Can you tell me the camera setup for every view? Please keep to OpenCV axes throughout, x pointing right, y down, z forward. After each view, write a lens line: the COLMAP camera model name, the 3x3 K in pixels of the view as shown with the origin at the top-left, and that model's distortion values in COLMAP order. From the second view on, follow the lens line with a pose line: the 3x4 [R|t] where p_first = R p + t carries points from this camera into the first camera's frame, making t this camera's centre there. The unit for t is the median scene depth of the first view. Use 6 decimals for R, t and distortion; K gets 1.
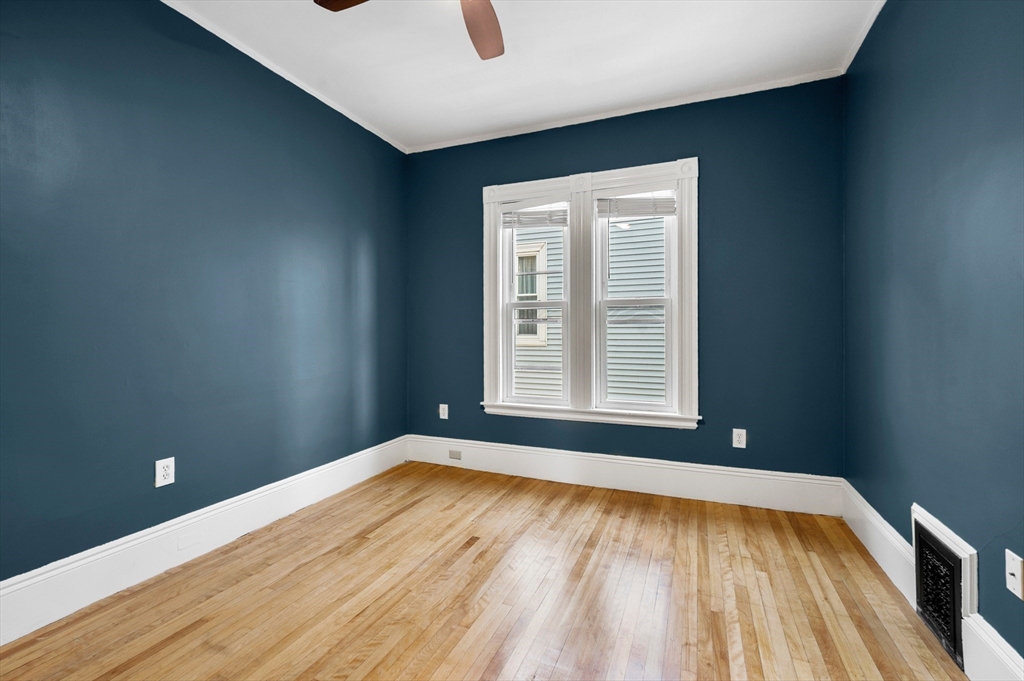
lens RADIAL K [[427.7, 0, 524.3], [0, 427.7, 328.8], [0, 0, 1]] dist [0.000015, -0.000250]
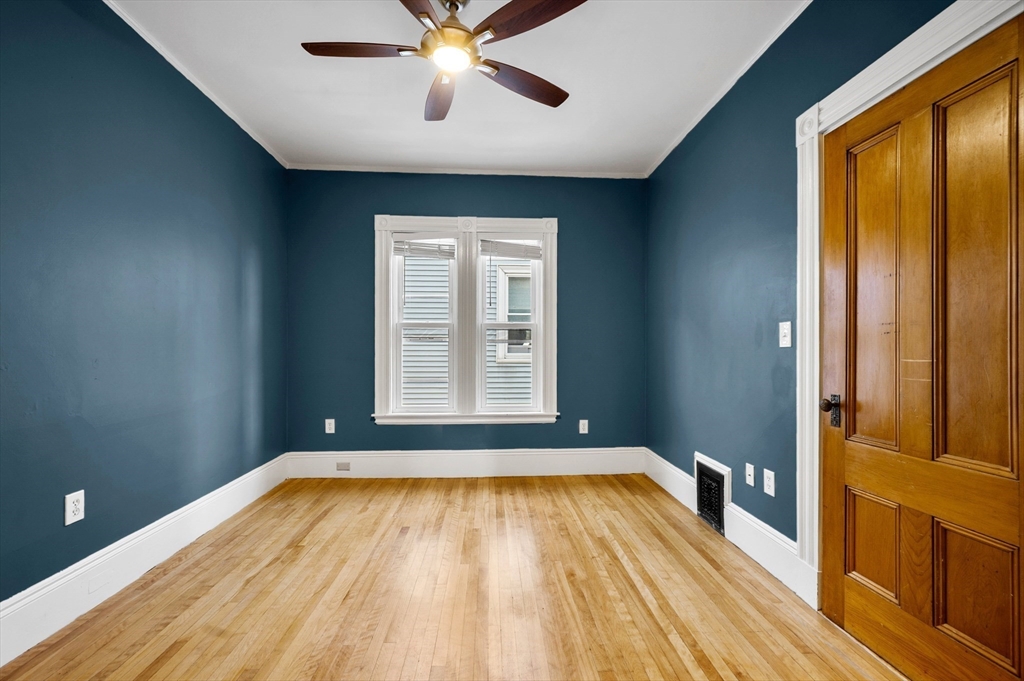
lens RADIAL K [[407.6, 0, 511.0], [0, 407.6, 346.1], [0, 0, 1]] dist [0.000179, 0.000032]
pose [[0.909080, 0.005397, 0.416587, -0.286041], [-0.005457, 0.999985, -0.001047, -0.001250], [-0.416586, -0.001322, 0.909095, -0.106899]]
